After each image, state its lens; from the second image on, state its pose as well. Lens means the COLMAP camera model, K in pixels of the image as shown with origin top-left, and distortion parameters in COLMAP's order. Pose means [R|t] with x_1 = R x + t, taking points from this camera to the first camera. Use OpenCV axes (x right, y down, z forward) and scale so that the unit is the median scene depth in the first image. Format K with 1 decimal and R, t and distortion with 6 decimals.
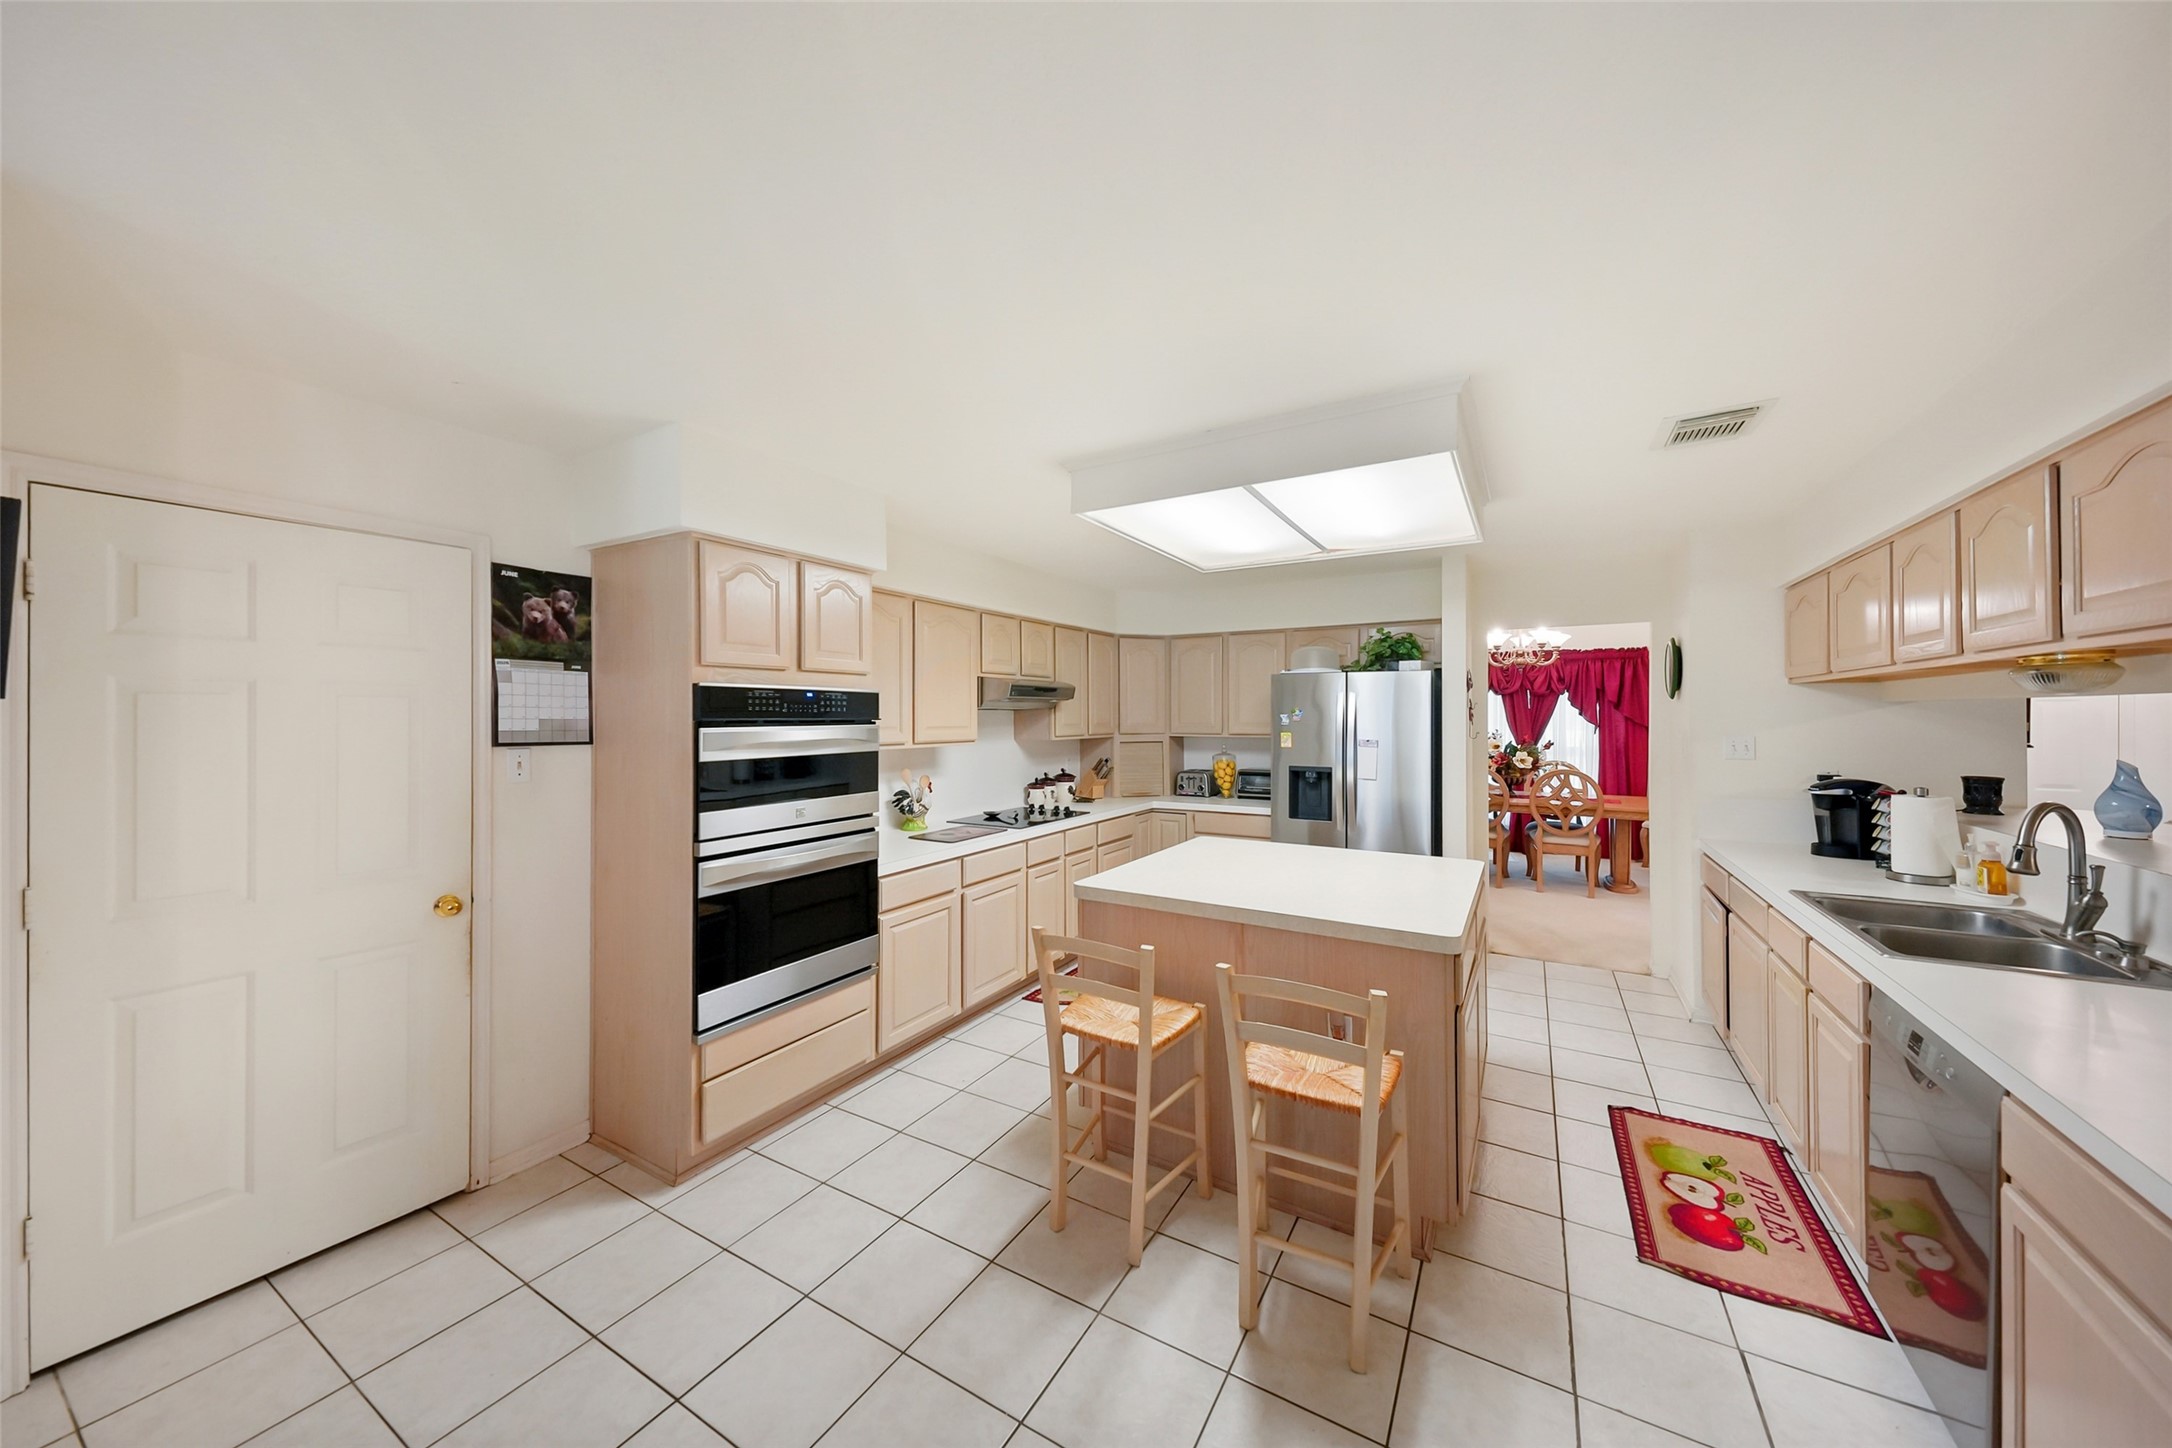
lens RADIAL K [[753.1, 0, 1082.1], [0, 753.1, 715.4], [0, 0, 1]] dist [0.027783, -0.008447]
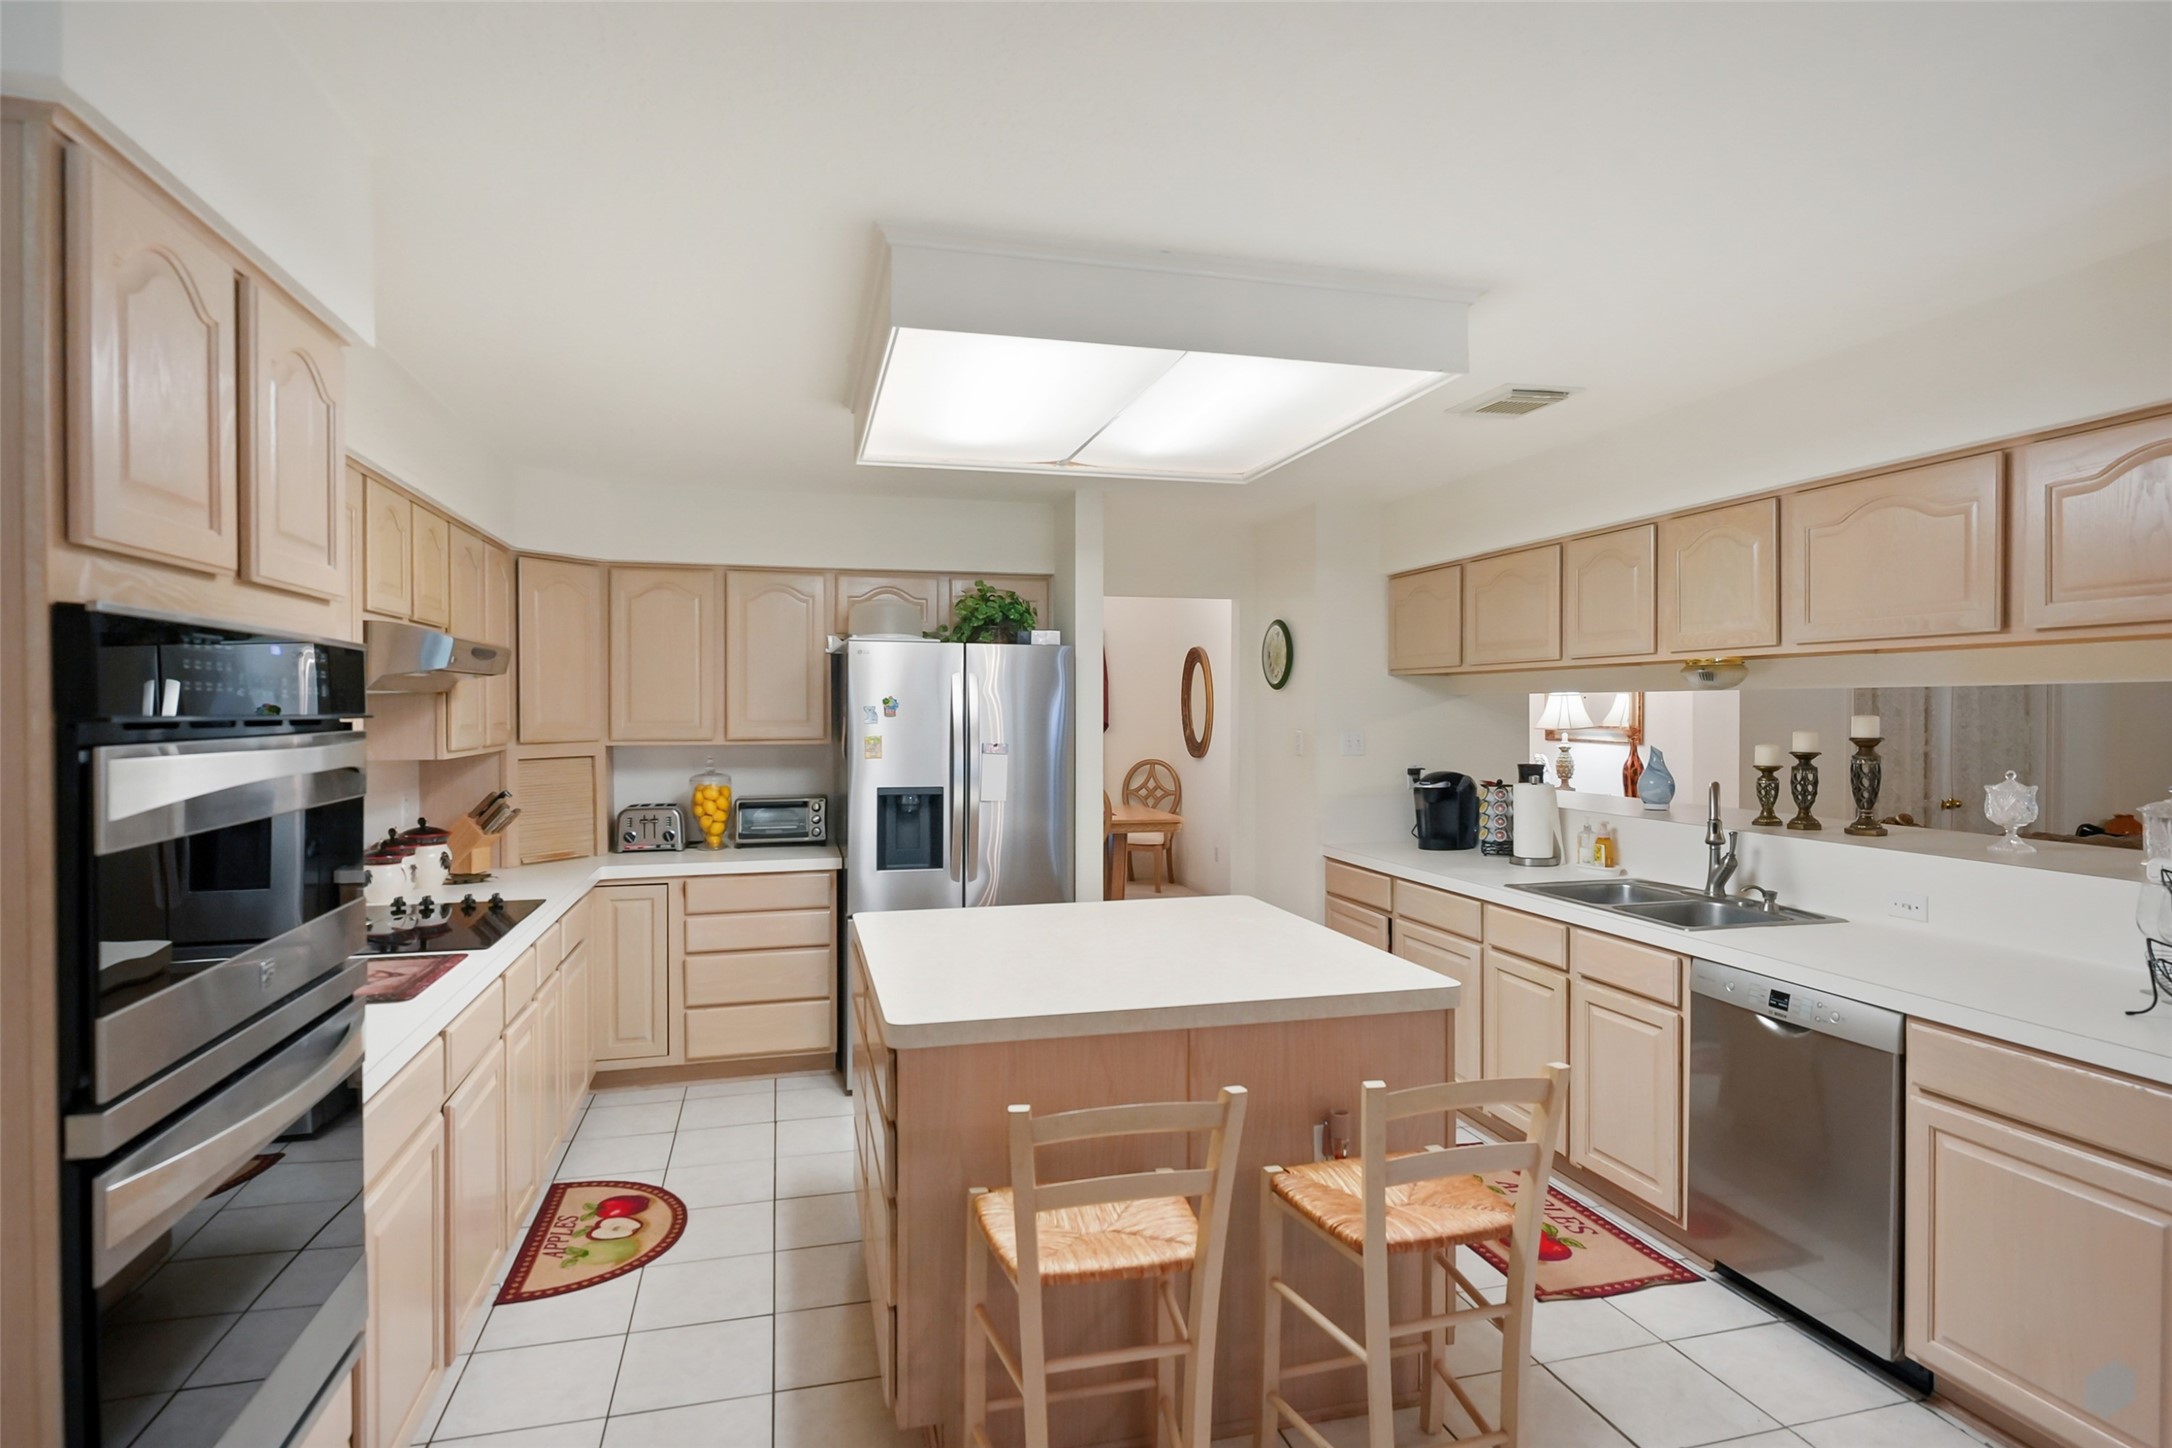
lens RADIAL K [[1164.1, 0, 1090.5], [0, 1164.1, 713.0], [0, 0, 1]] dist [0.001488, -0.000383]
pose [[0.693316, -0.002629, 0.720629, -0.474134], [-0.000584, 0.999991, 0.004211, 0.000182], [-0.720634, -0.003340, 0.693308, 0.308547]]
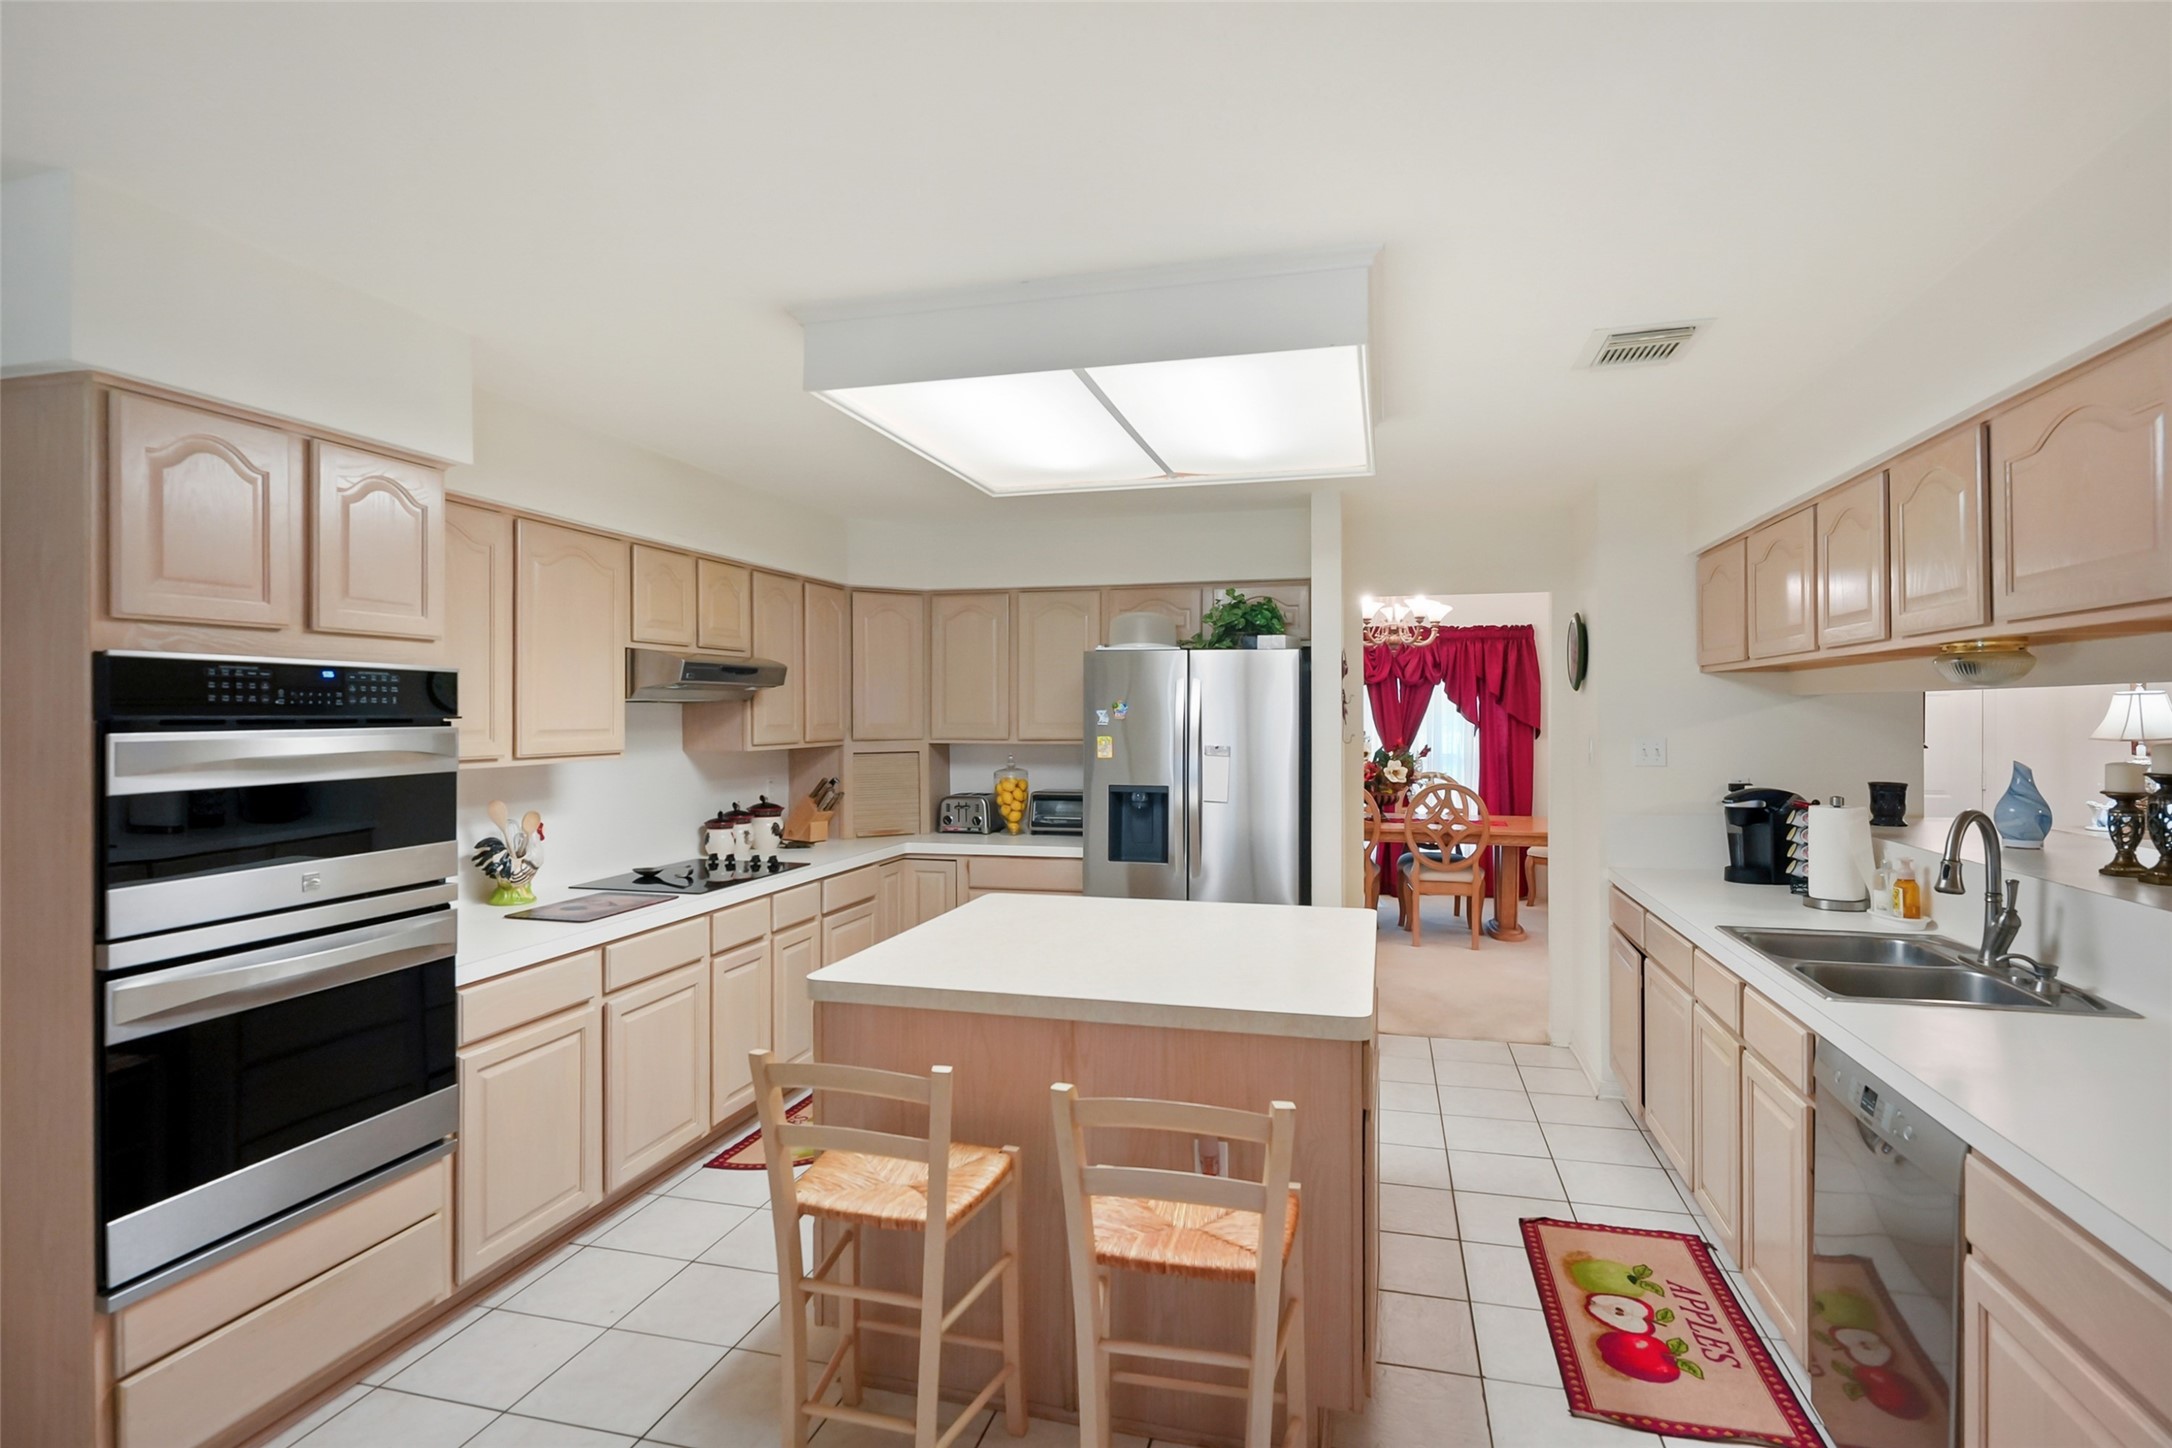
lens RADIAL K [[1129.3, 0, 1082.4], [0, 1129.3, 710.8], [0, 0, 1]] dist [0.005023, -0.006743]
pose [[0.962691, 0.000382, 0.270602, -0.042374], [0.000071, 0.999999, -0.001665, 0.001577], [-0.270603, 0.001622, 0.962690, 0.025856]]
